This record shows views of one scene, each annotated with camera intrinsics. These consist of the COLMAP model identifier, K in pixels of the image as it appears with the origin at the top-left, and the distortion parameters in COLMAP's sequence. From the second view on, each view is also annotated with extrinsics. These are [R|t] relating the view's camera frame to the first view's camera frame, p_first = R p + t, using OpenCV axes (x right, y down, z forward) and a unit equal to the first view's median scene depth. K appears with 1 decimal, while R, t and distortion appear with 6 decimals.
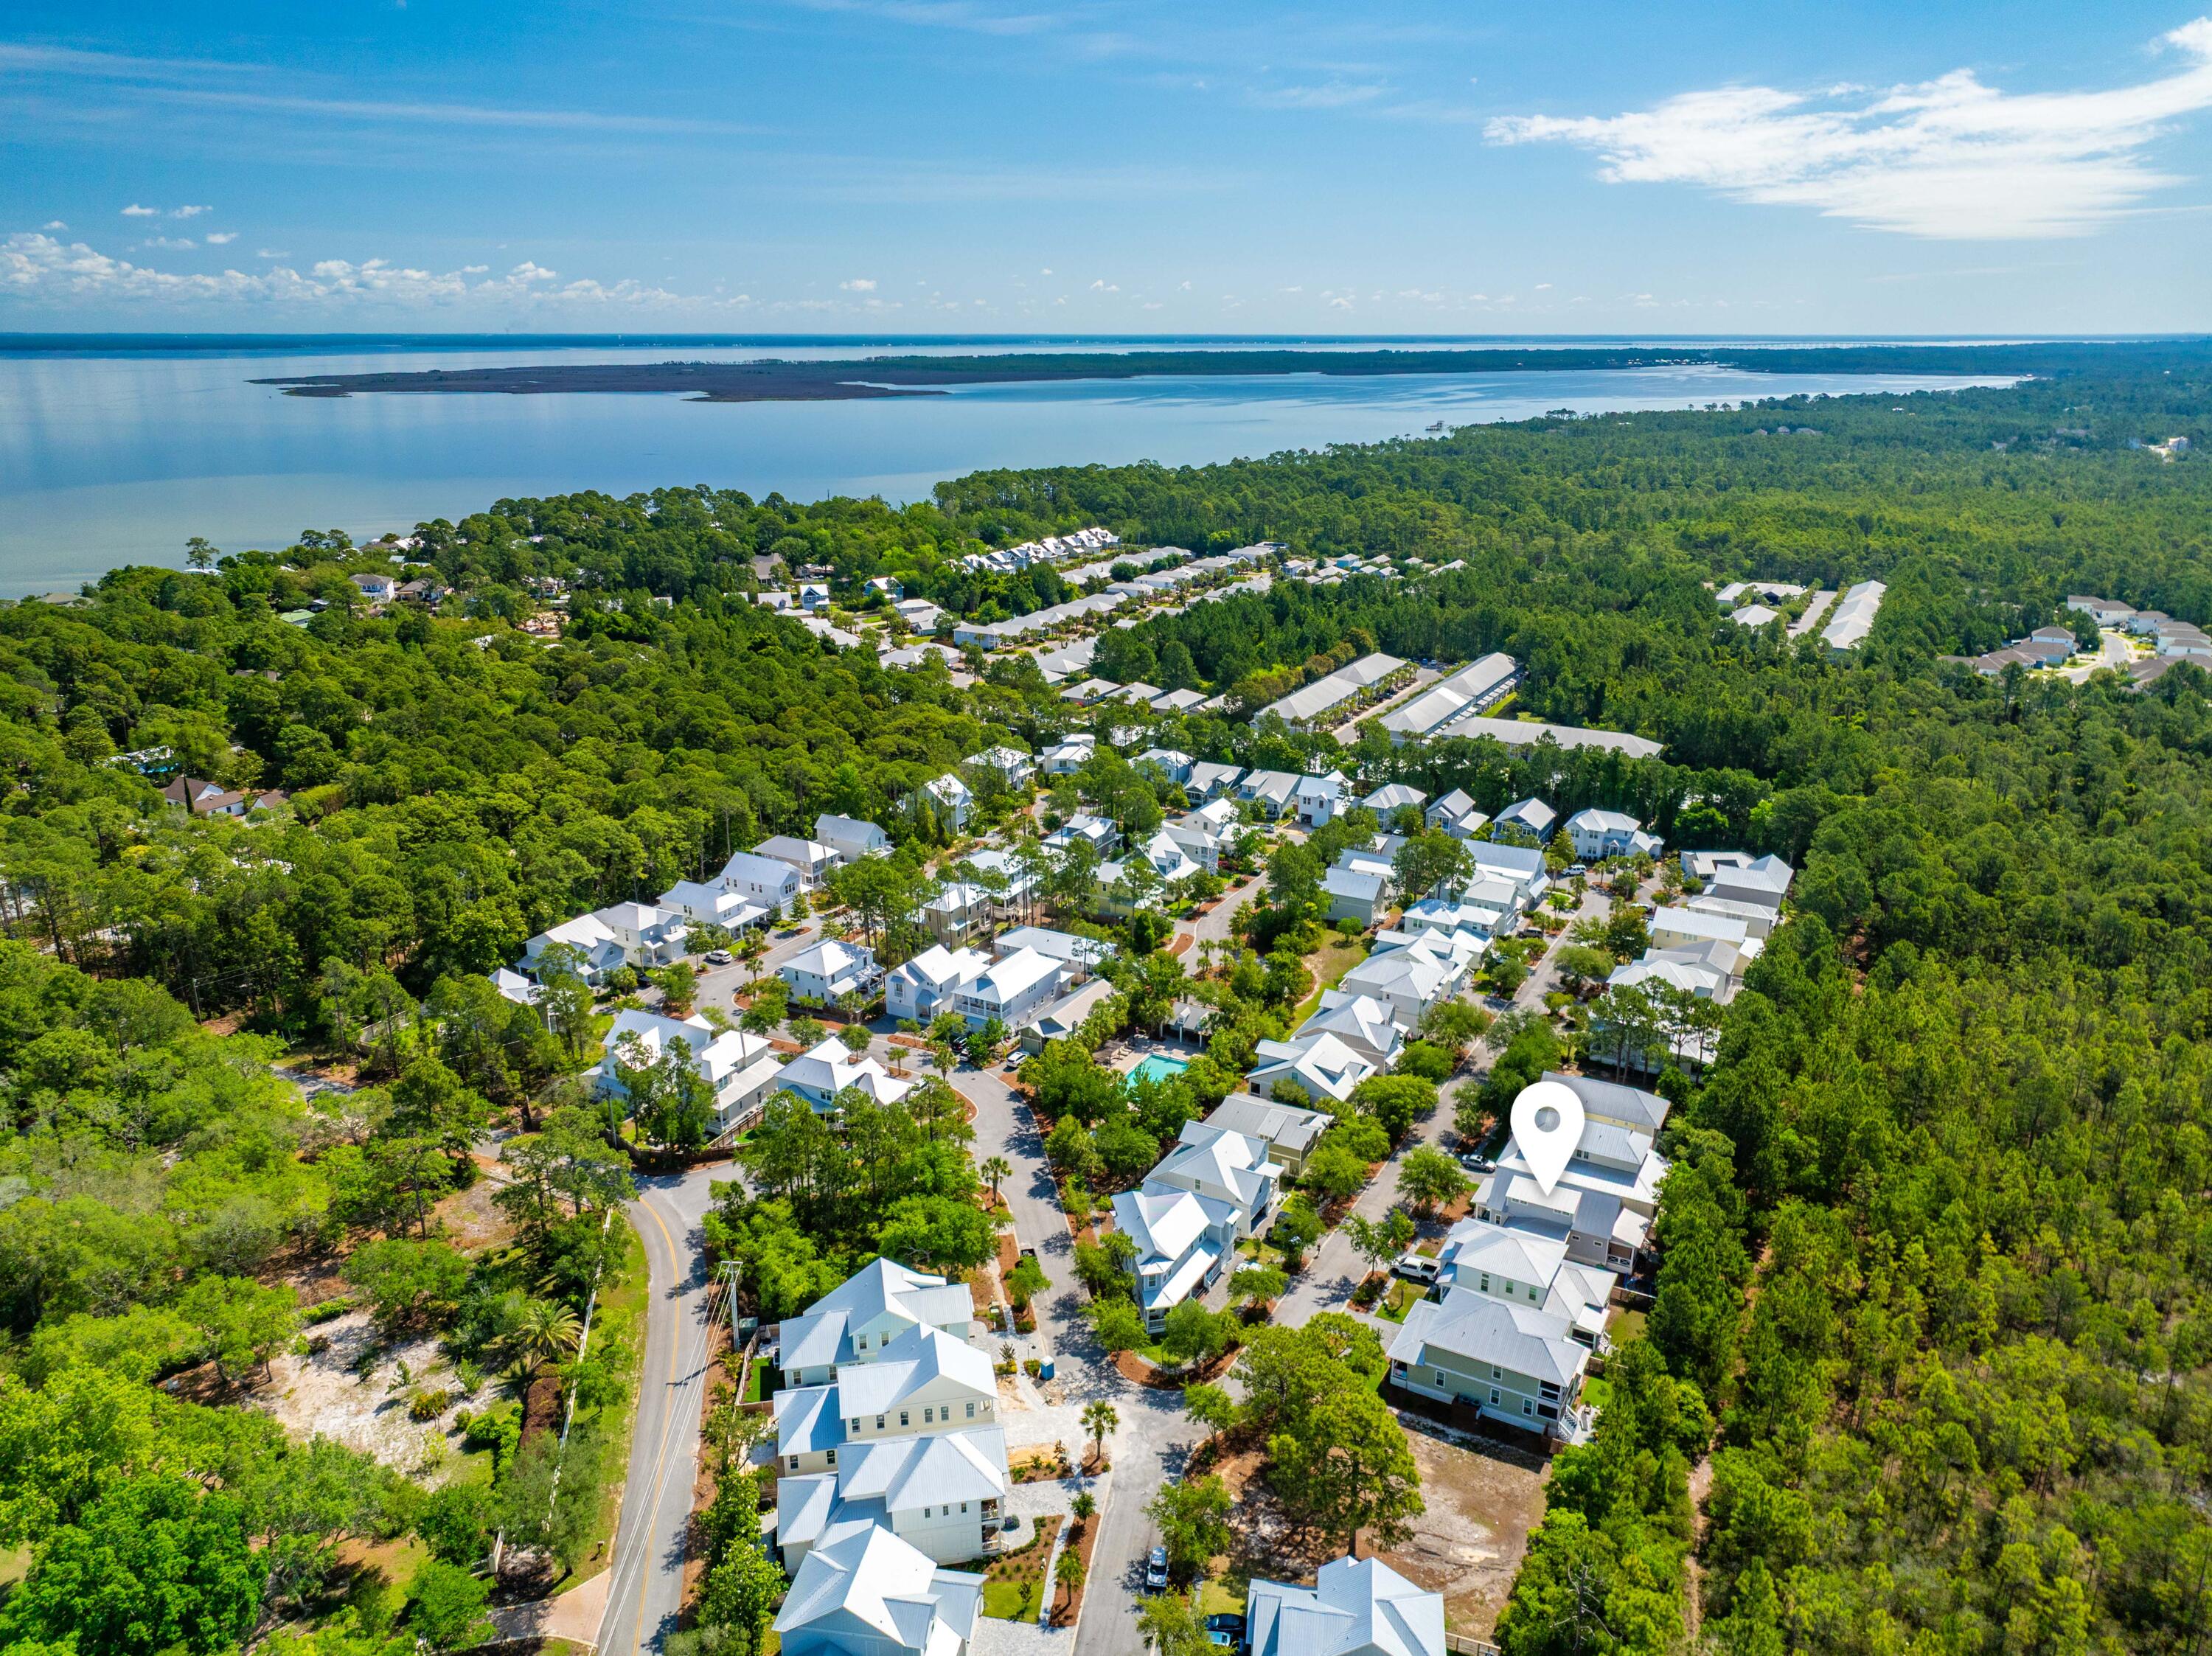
lens RADIAL K [[1561.0, 0, 1111.0], [0, 1561.0, 794.0], [0, 0, 1]] dist [-0.000623, 0.003569]
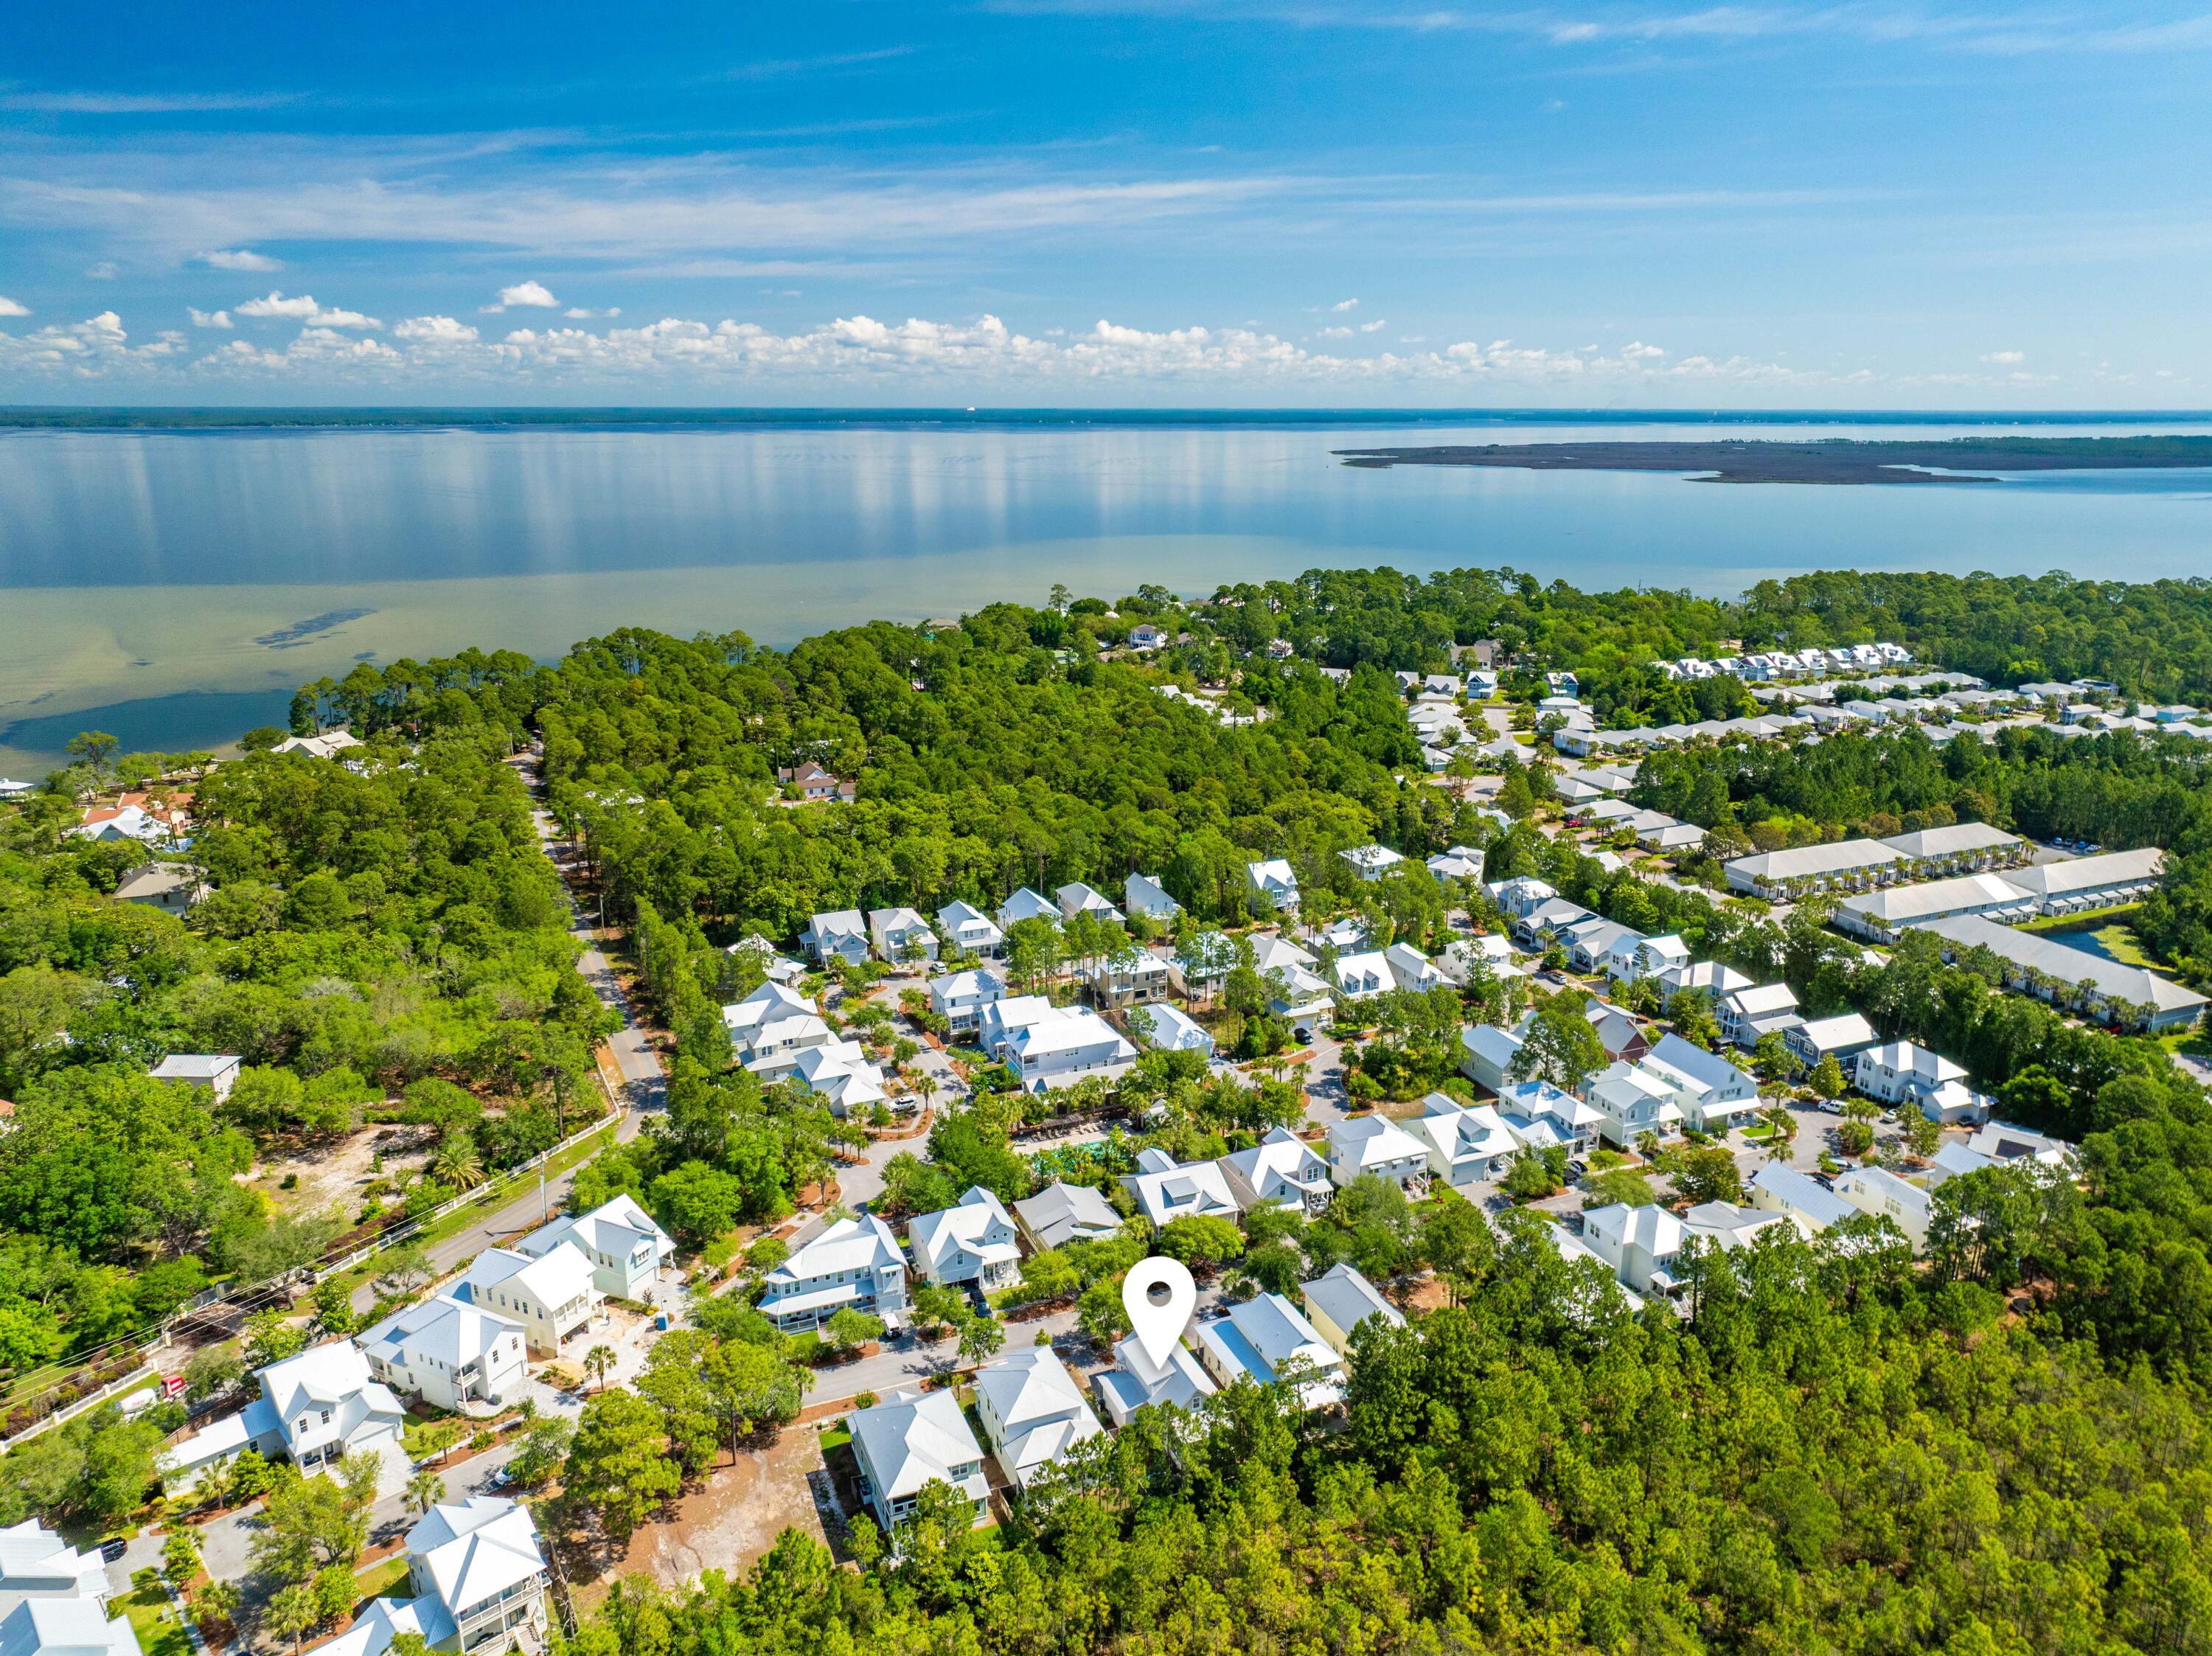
lens RADIAL K [[1531.5, 0, 1107.6], [0, 1531.5, 838.4], [0, 0, 1]] dist [-0.002179, 0.005617]
pose [[0.785679, 0.169118, -0.595070, 0.390742], [-0.176992, 0.983150, 0.045726, -0.050643], [0.592776, 0.069397, 0.802372, 0.103245]]
